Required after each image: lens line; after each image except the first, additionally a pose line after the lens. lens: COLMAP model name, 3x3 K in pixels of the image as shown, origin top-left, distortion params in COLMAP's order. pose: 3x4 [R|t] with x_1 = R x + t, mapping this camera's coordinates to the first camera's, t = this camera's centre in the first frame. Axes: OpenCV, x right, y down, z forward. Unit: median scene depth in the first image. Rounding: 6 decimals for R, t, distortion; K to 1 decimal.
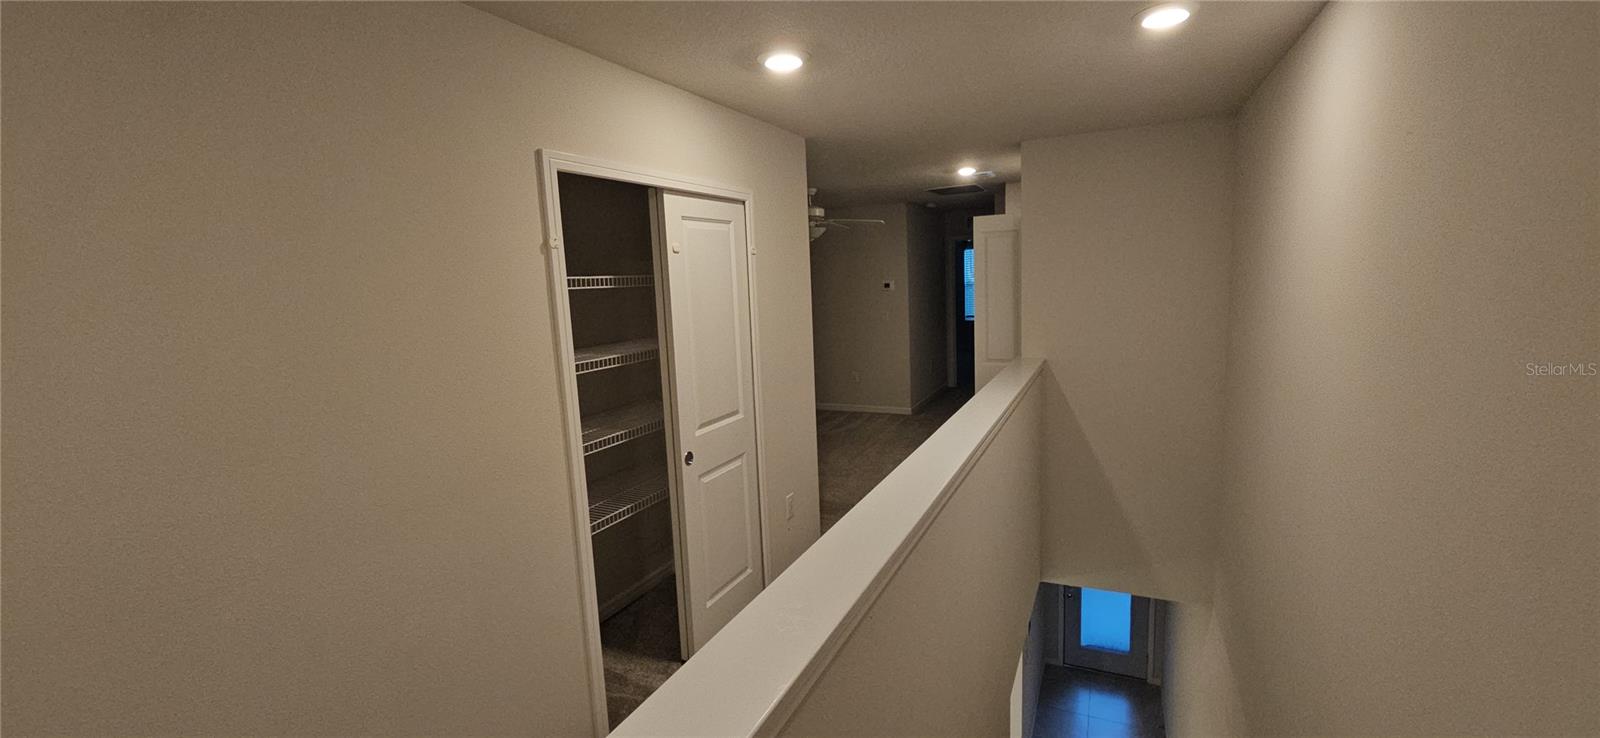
lens RADIAL K [[628.2, 0, 800.0], [0, 628.2, 369.0], [0, 0, 1]] dist [0.000323, 0.000011]
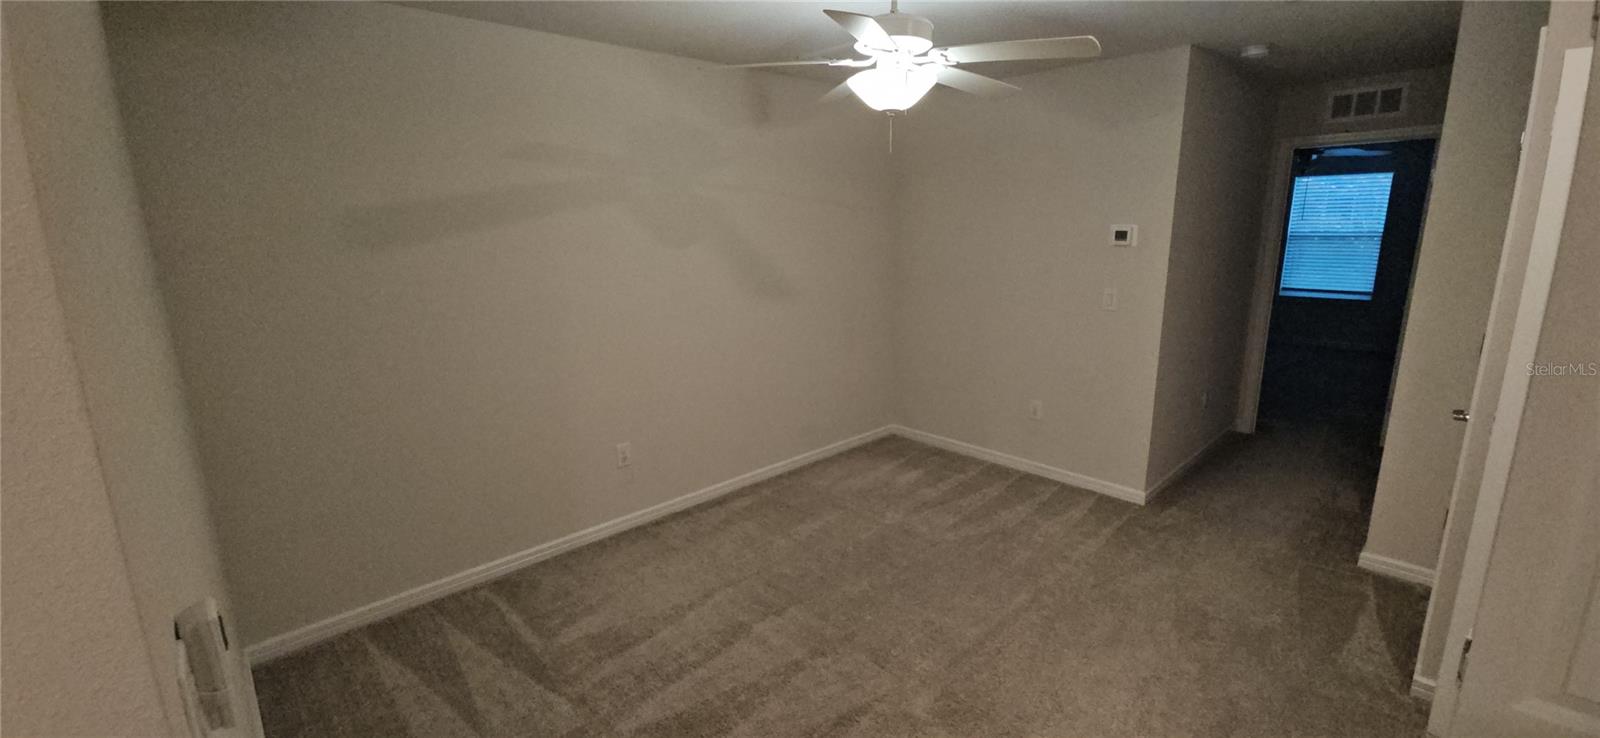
lens RADIAL K [[628.2, 0, 800.0], [0, 628.2, 369.0], [0, 0, 1]] dist [0.000323, 0.000011]
pose [[0.932151, 0.103675, -0.346909, 0.087211], [-0.075673, 0.992753, 0.093353, -0.058747], [0.354073, -0.060768, 0.933241, 0.466389]]
